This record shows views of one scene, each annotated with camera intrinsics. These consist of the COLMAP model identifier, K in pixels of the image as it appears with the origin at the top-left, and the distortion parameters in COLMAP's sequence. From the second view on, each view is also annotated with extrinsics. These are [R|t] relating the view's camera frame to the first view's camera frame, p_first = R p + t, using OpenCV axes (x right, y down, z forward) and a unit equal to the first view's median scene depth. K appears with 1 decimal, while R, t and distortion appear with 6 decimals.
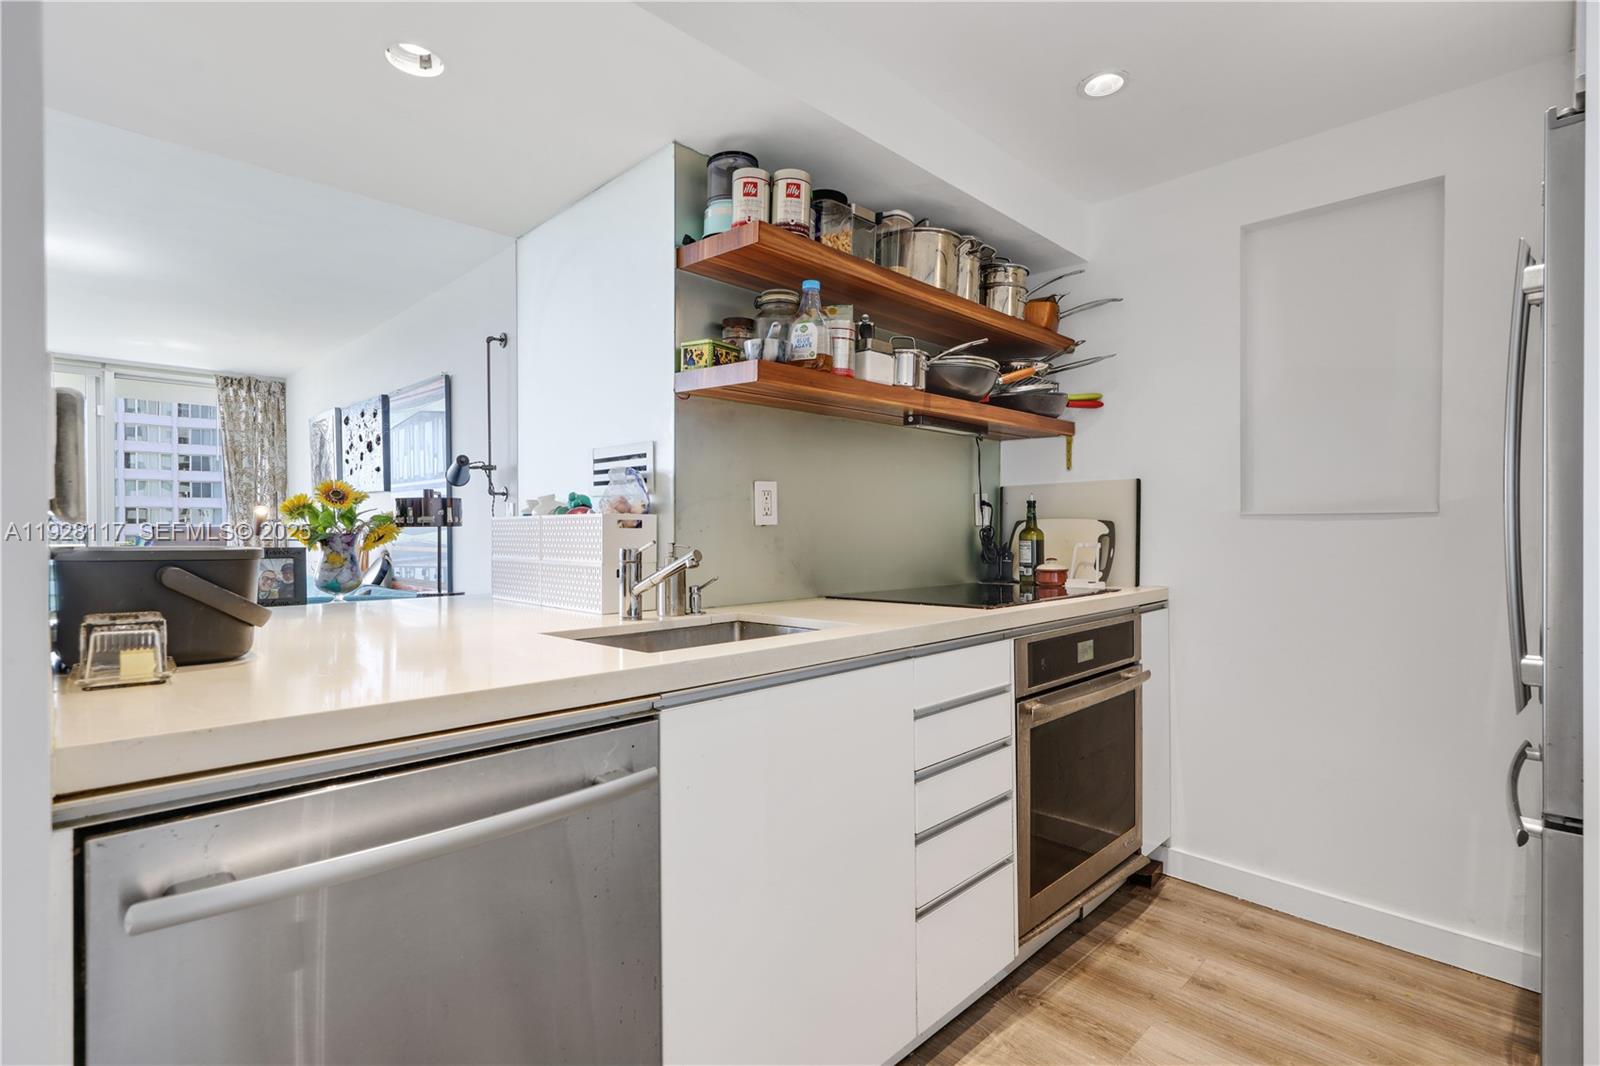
lens RADIAL K [[763.0, 0, 800.7], [0, 763.0, 544.3], [0, 0, 1]] dist [-0.001364, -0.000416]
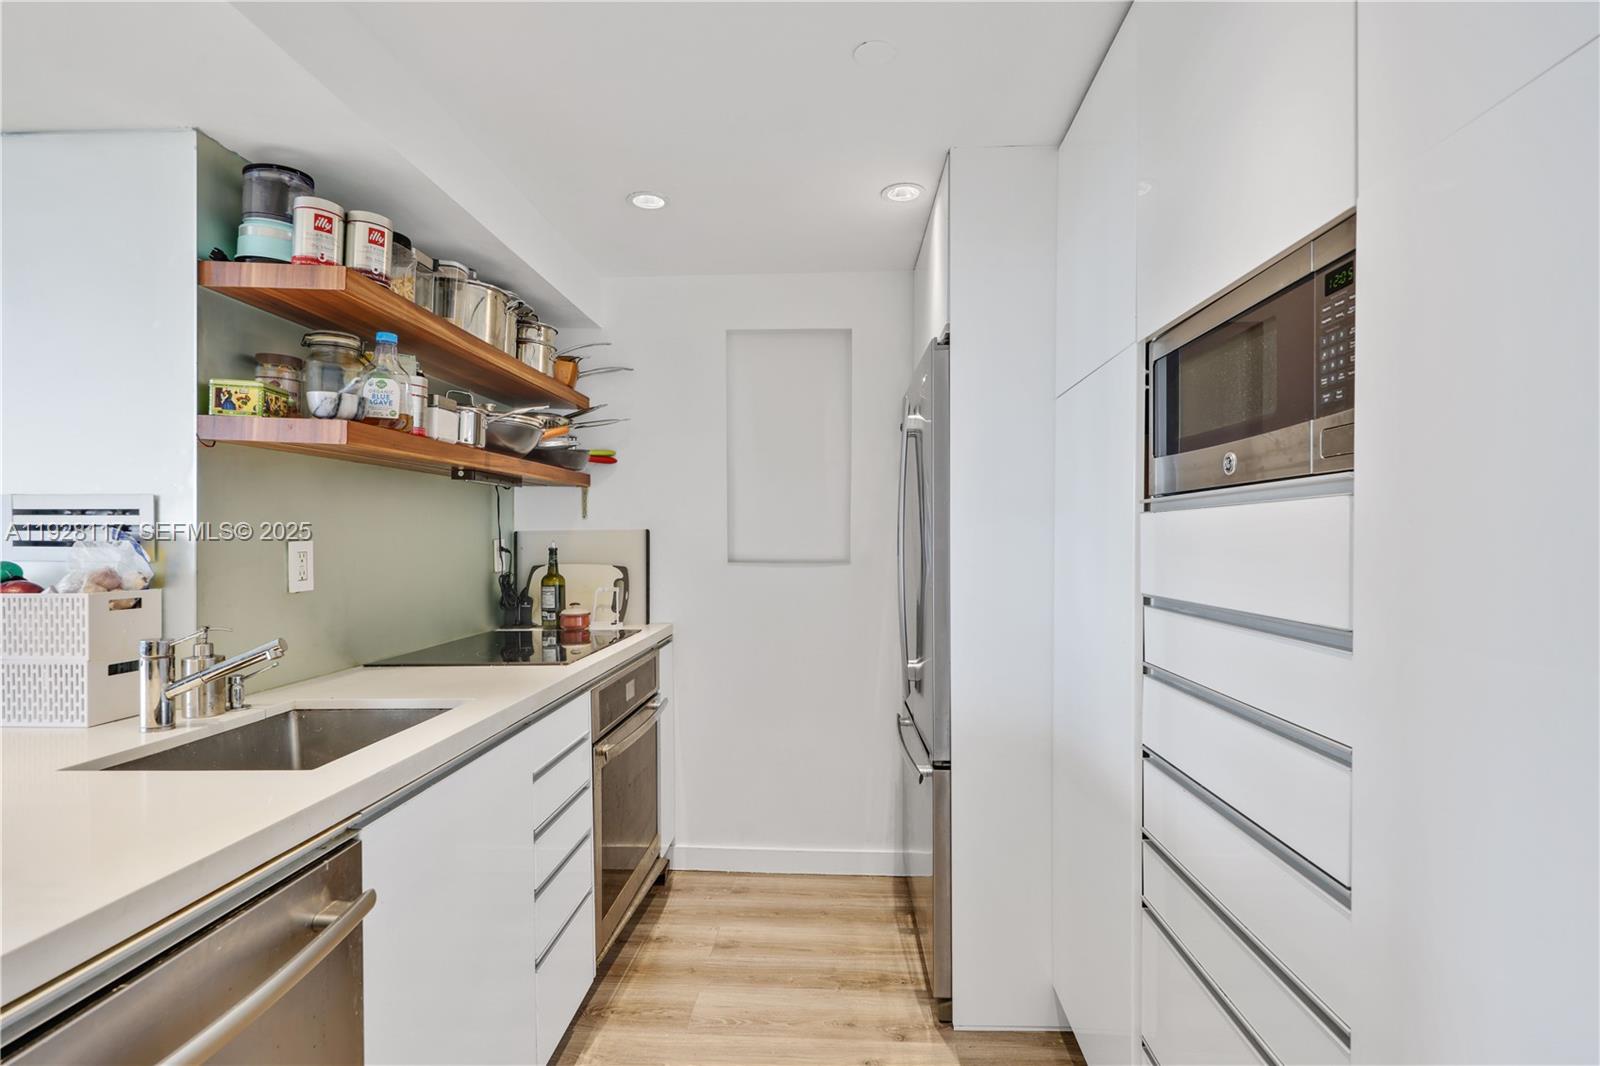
lens RADIAL K [[809.3, 0, 821.3], [0, 809.3, 554.9], [0, 0, 1]] dist [-0.004084, 0.000117]
pose [[0.725275, -0.012934, 0.688338, -0.243590], [0.010318, 0.999915, 0.007918, -0.067002], [-0.688382, 0.001360, 0.725347, -0.065012]]
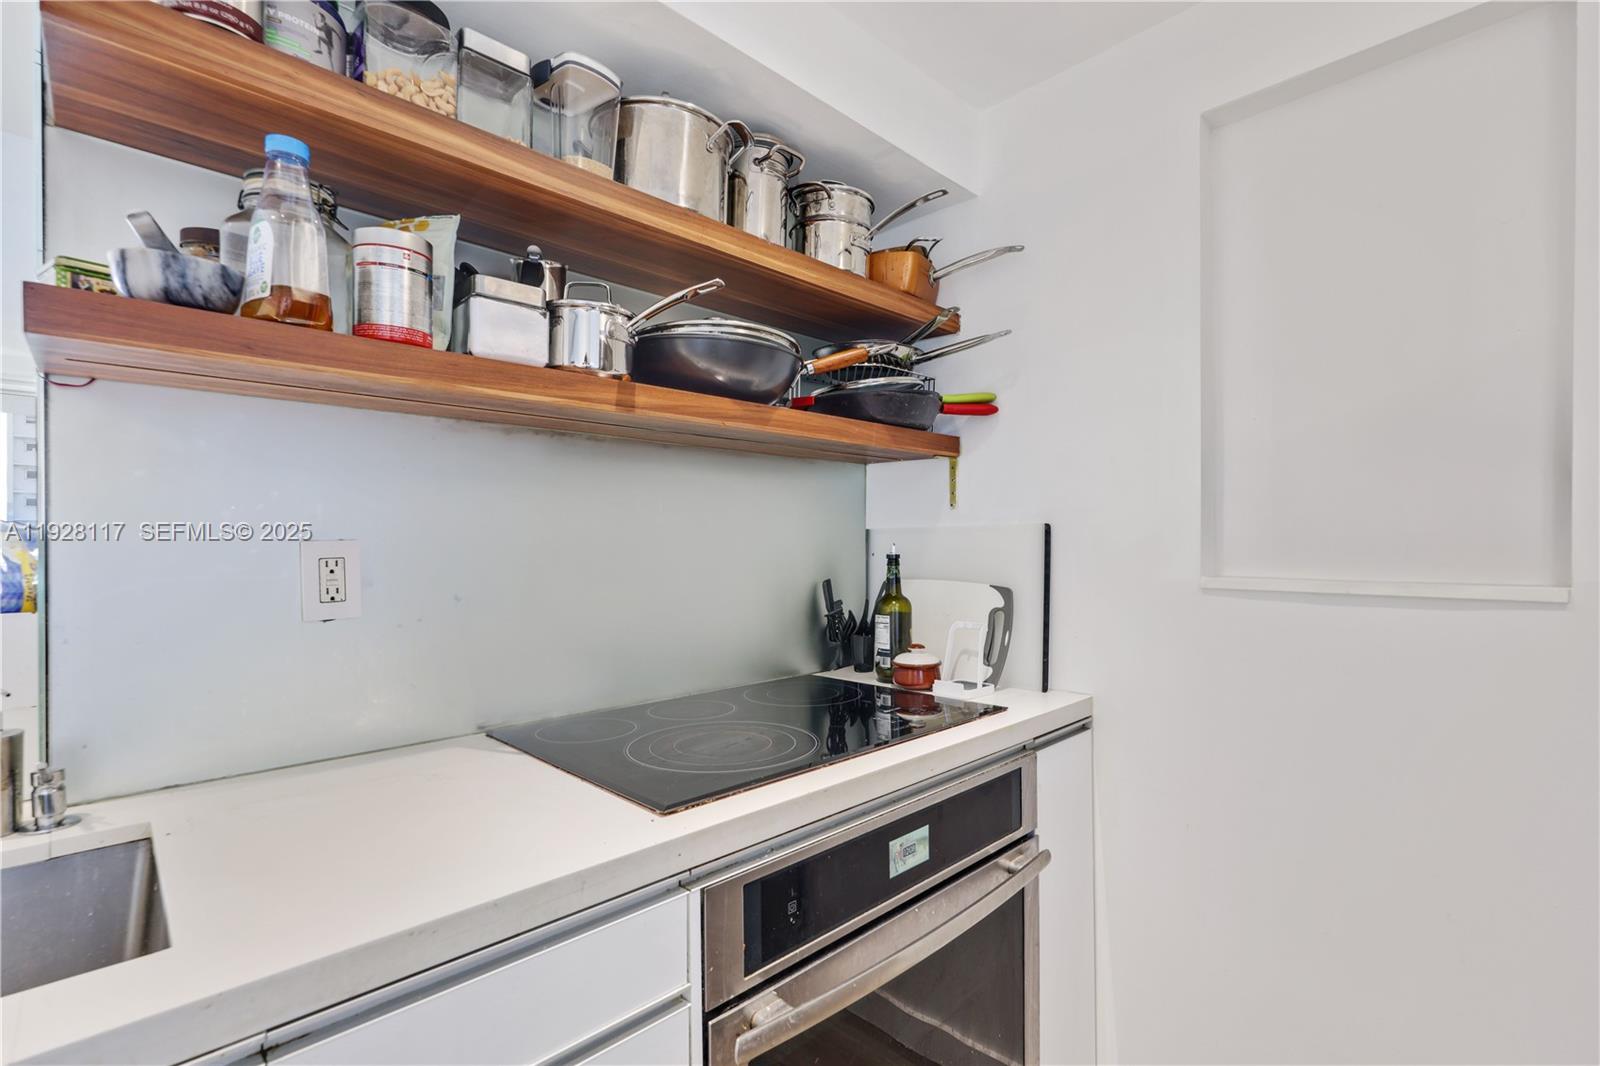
lens RADIAL K [[736.8, 0, 802.8], [0, 736.8, 535.9], [0, 0, 1]] dist [-0.001181, 0.001565]
pose [[0.999946, 0.010162, -0.001977, 0.287452], [-0.010195, 0.999801, -0.017127, -0.077792], [0.001803, 0.017147, 0.999851, 0.456447]]
